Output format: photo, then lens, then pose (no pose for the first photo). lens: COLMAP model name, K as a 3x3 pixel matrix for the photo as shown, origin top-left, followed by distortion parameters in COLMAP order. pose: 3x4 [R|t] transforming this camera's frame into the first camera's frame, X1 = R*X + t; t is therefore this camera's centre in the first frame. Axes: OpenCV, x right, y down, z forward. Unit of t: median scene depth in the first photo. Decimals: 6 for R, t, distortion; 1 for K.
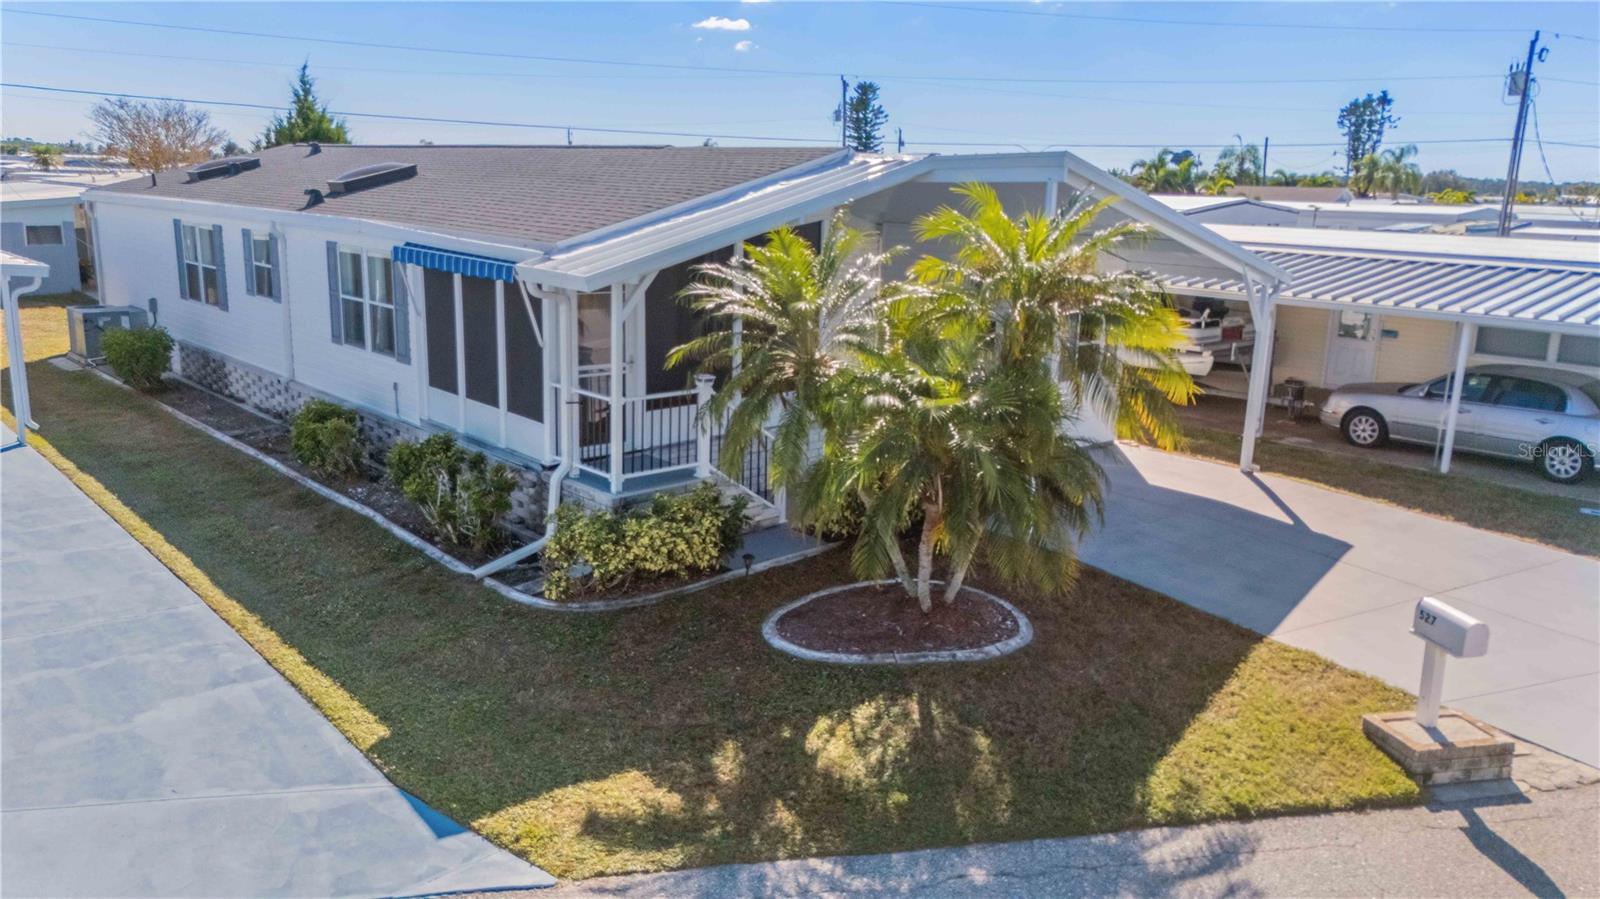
lens RADIAL K [[1203.8, 0, 816.4], [0, 1203.8, 452.0], [0, 0, 1]] dist [0.057170, -0.059497]
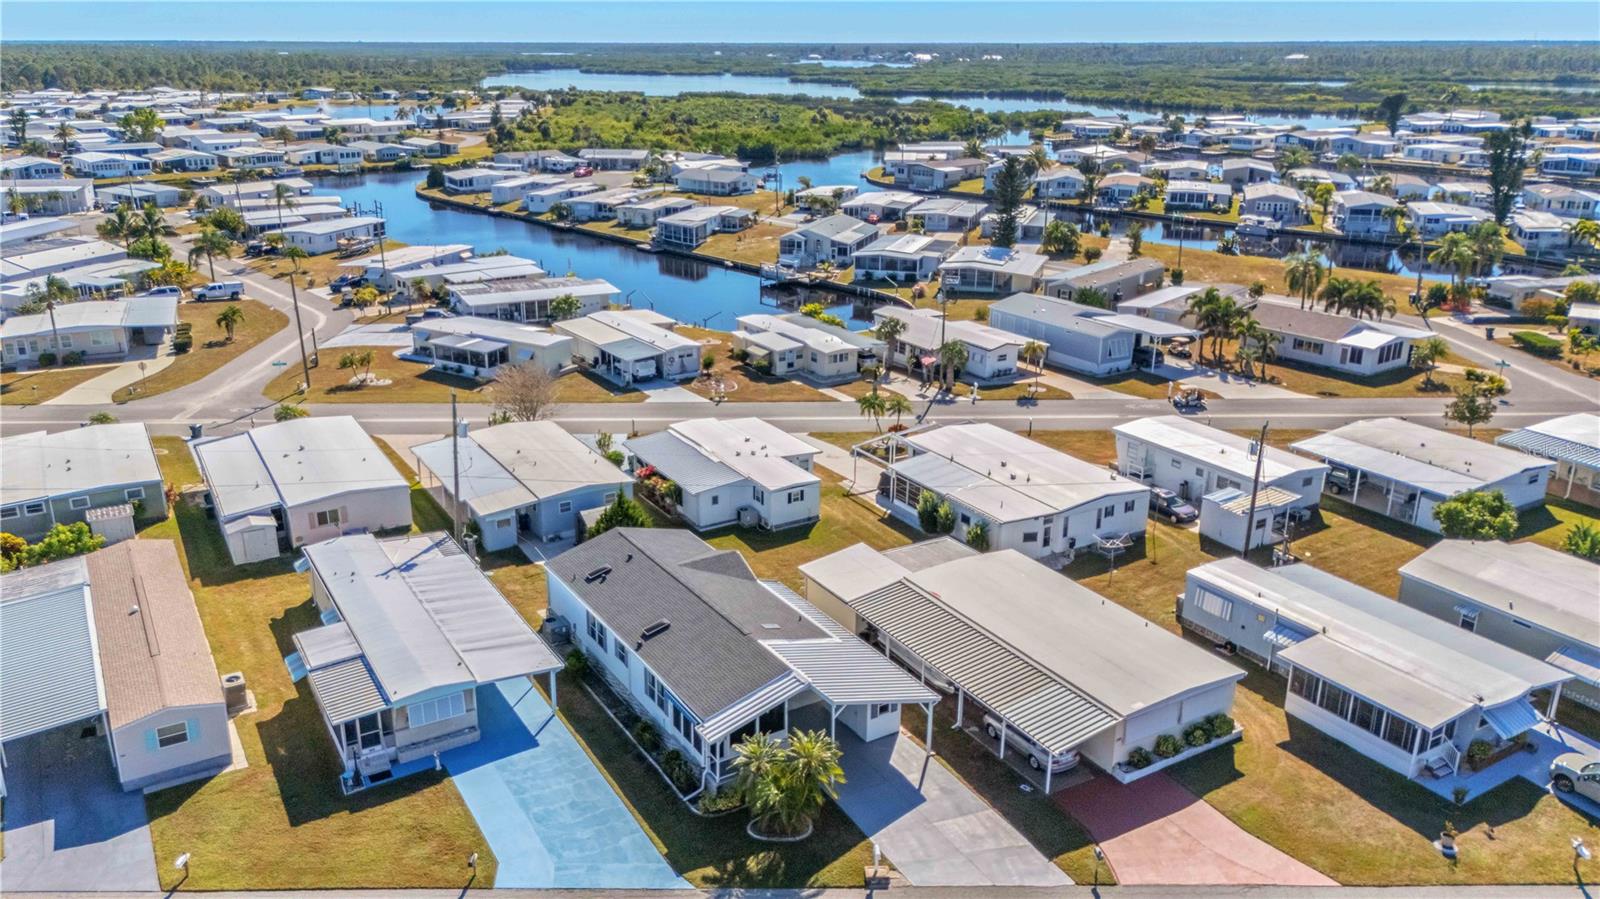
lens RADIAL K [[1213.8, 0, 801.9], [0, 1213.8, 430.3], [0, 0, 1]] dist [0.056665, -0.064635]
pose [[0.981618, 0.043528, -0.185824, 0.883737], [-0.028095, 0.995994, 0.084889, -1.617986], [0.188775, -0.078108, 0.978909, -3.085311]]
